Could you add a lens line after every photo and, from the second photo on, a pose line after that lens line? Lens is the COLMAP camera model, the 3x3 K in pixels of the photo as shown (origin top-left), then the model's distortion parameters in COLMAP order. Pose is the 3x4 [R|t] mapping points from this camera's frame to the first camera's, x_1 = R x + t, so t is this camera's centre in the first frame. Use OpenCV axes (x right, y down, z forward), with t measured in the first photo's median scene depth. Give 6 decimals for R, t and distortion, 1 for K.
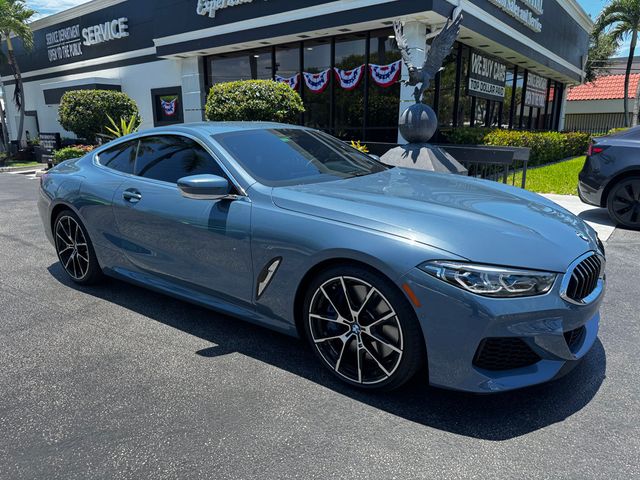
lens RADIAL K [[458.0, 0, 321.9], [0, 458.0, 237.4], [0, 0, 1]] dist [0.020657, -0.016493]
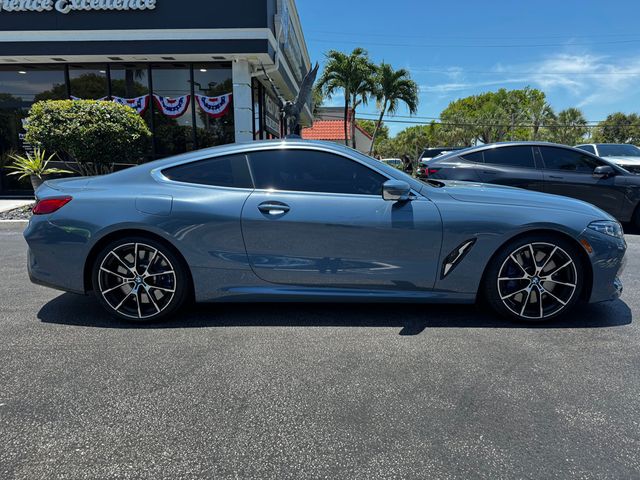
lens RADIAL K [[458.0, 0, 322.1], [0, 458.0, 244.4], [0, 0, 1]] dist [0.020657, -0.016493]
pose [[0.811360, -0.096348, 0.576552, -1.088068], [0.131302, 0.991158, -0.019144, 0.024757], [-0.569609, 0.091235, 0.816836, 0.172437]]
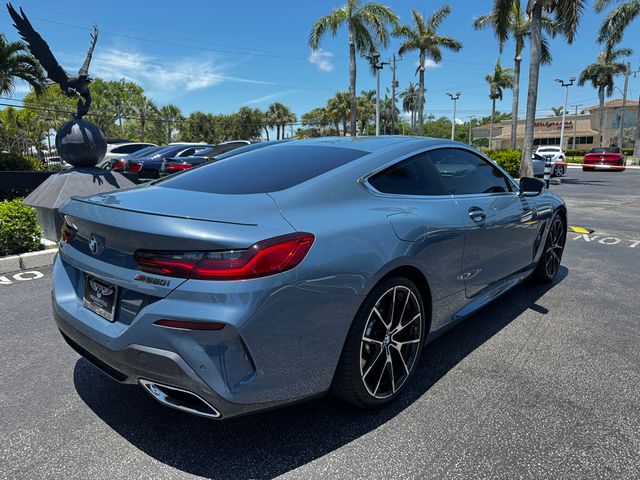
lens RADIAL K [[458.0, 0, 320.6], [0, 458.0, 241.4], [0, 0, 1]] dist [0.020657, -0.016493]
pose [[0.075444, -0.182715, 0.980267, -1.664090], [0.241294, 0.957198, 0.159844, -0.359074], [-0.967515, 0.224473, 0.116303, 1.655249]]
